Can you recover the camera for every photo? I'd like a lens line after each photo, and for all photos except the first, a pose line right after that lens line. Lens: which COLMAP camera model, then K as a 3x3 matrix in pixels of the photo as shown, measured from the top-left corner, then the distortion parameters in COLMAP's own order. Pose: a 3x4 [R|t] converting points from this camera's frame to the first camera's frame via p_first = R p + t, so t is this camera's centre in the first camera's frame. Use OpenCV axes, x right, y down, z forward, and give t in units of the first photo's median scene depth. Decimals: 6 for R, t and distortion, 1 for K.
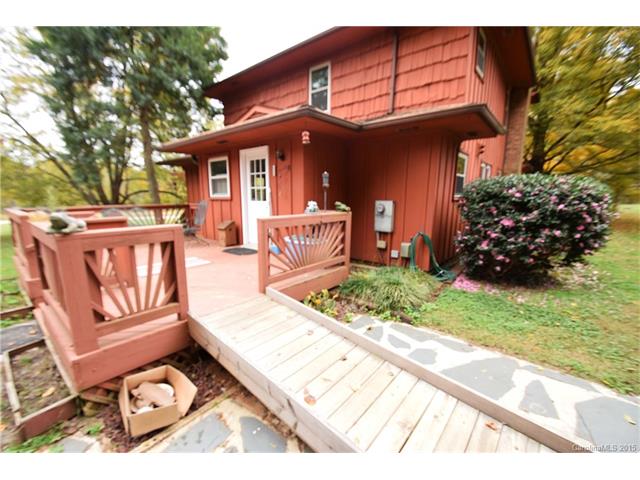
lens RADIAL K [[276.9, 0, 321.1], [0, 276.9, 244.2], [0, 0, 1]] dist [0.013696, 0.000483]
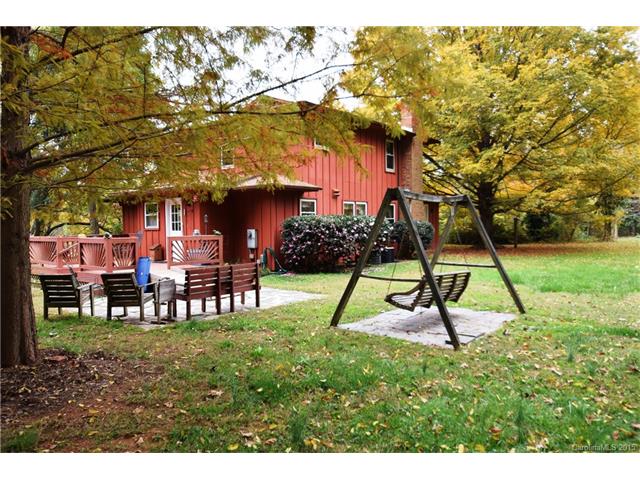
lens RADIAL K [[467.3, 0, 319.7], [0, 467.3, 238.5], [0, 0, 1]] dist [-0.000960, 0.000243]
pose [[0.999906, -0.013659, 0.001338, 0.626027], [0.013710, 0.989770, -0.142009, 0.295673], [0.000615, 0.142014, 0.989864, -1.727429]]
